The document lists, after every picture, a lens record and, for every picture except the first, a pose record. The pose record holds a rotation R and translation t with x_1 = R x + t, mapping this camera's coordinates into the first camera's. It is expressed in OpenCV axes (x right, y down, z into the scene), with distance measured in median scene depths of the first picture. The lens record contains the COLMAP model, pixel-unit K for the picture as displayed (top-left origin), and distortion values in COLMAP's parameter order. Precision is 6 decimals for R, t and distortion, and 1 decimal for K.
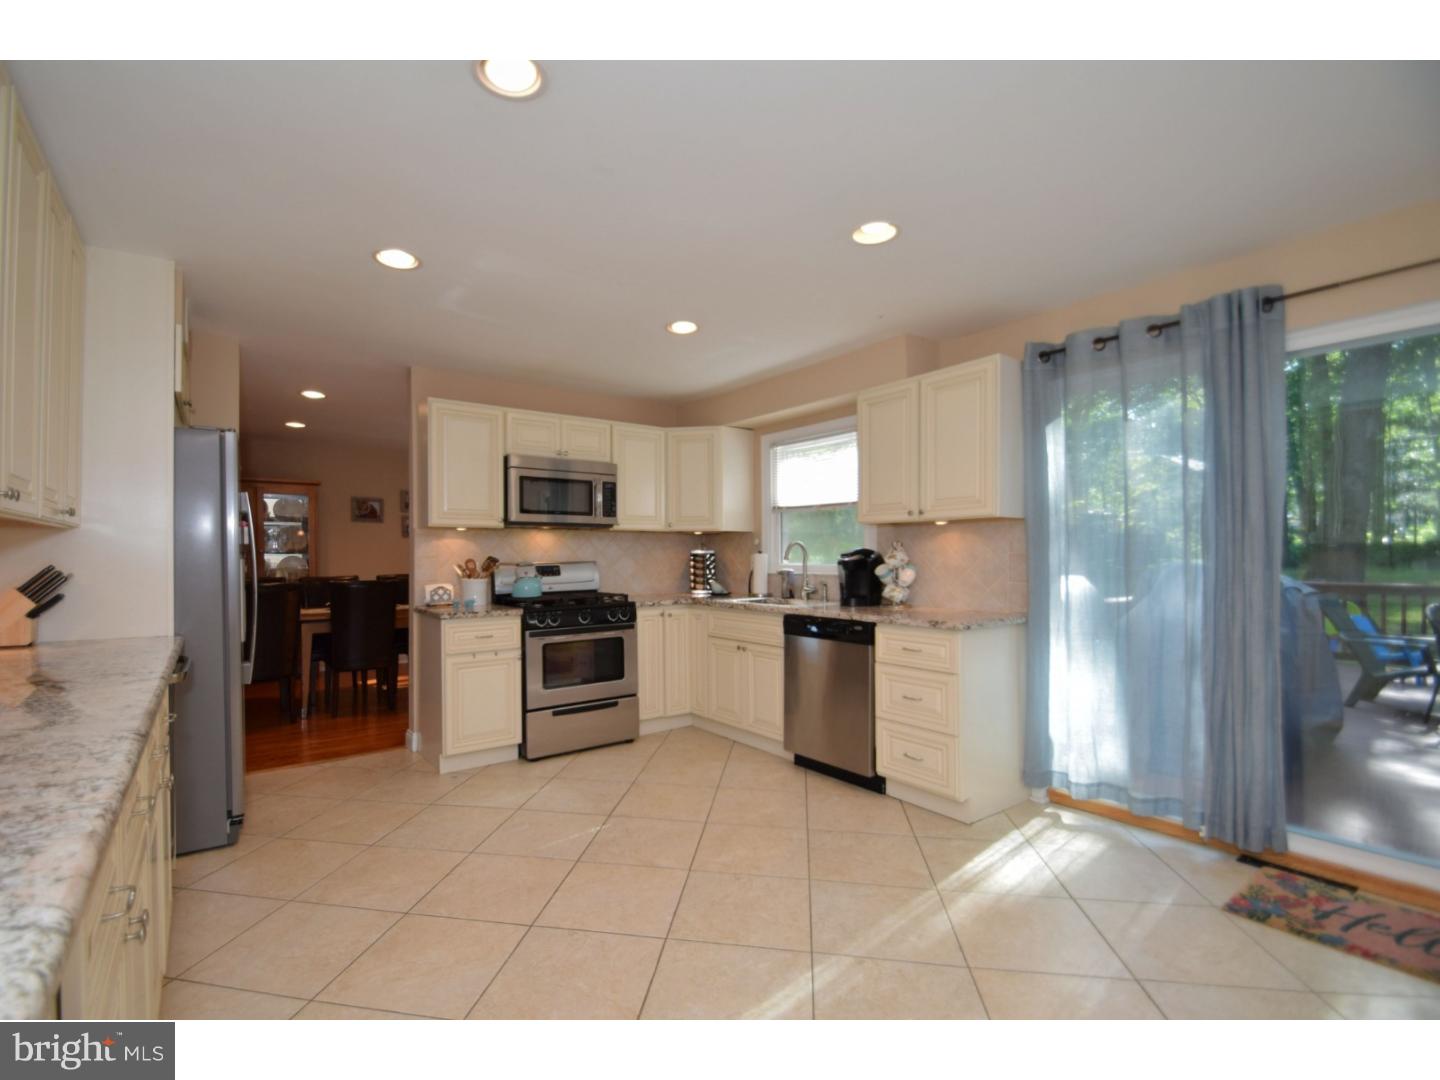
lens RADIAL K [[644.9, 0, 693.0], [0, 644.9, 557.8], [0, 0, 1]] dist [0.009326, -0.011671]
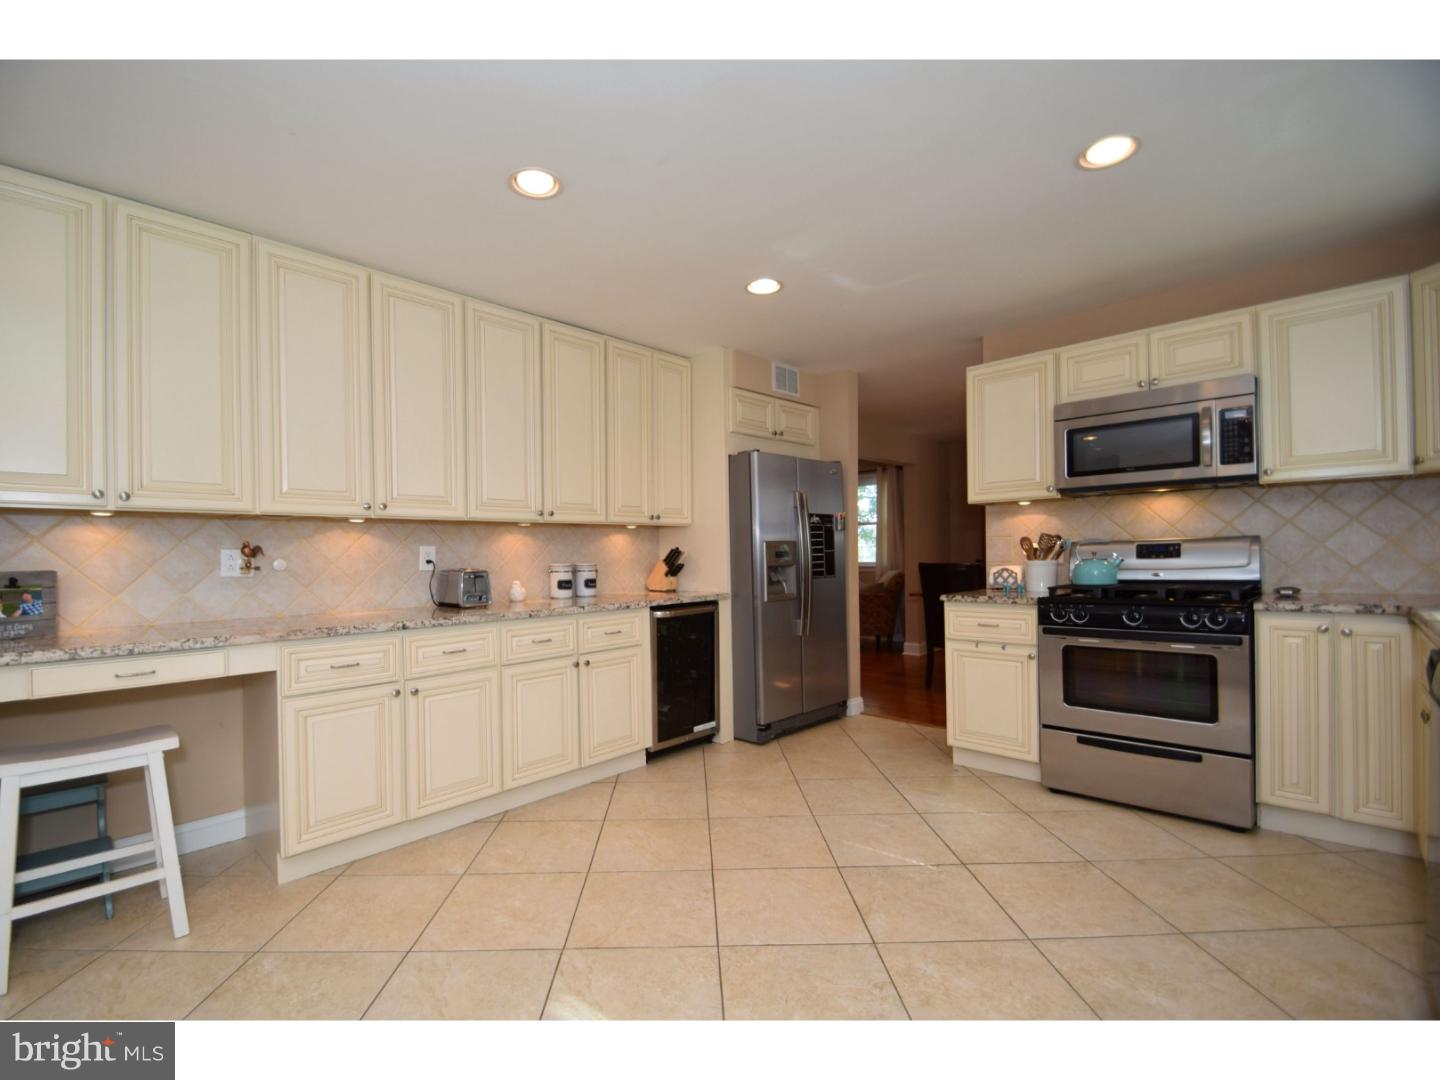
lens RADIAL K [[644.9, 0, 693.0], [0, 644.9, 557.8], [0, 0, 1]] dist [0.009326, -0.011671]
pose [[0.167128, 0.005489, -0.985920, 0.432626], [0.017382, 0.999813, 0.008513, 0.014220], [0.985782, -0.018560, 0.167001, 0.415166]]
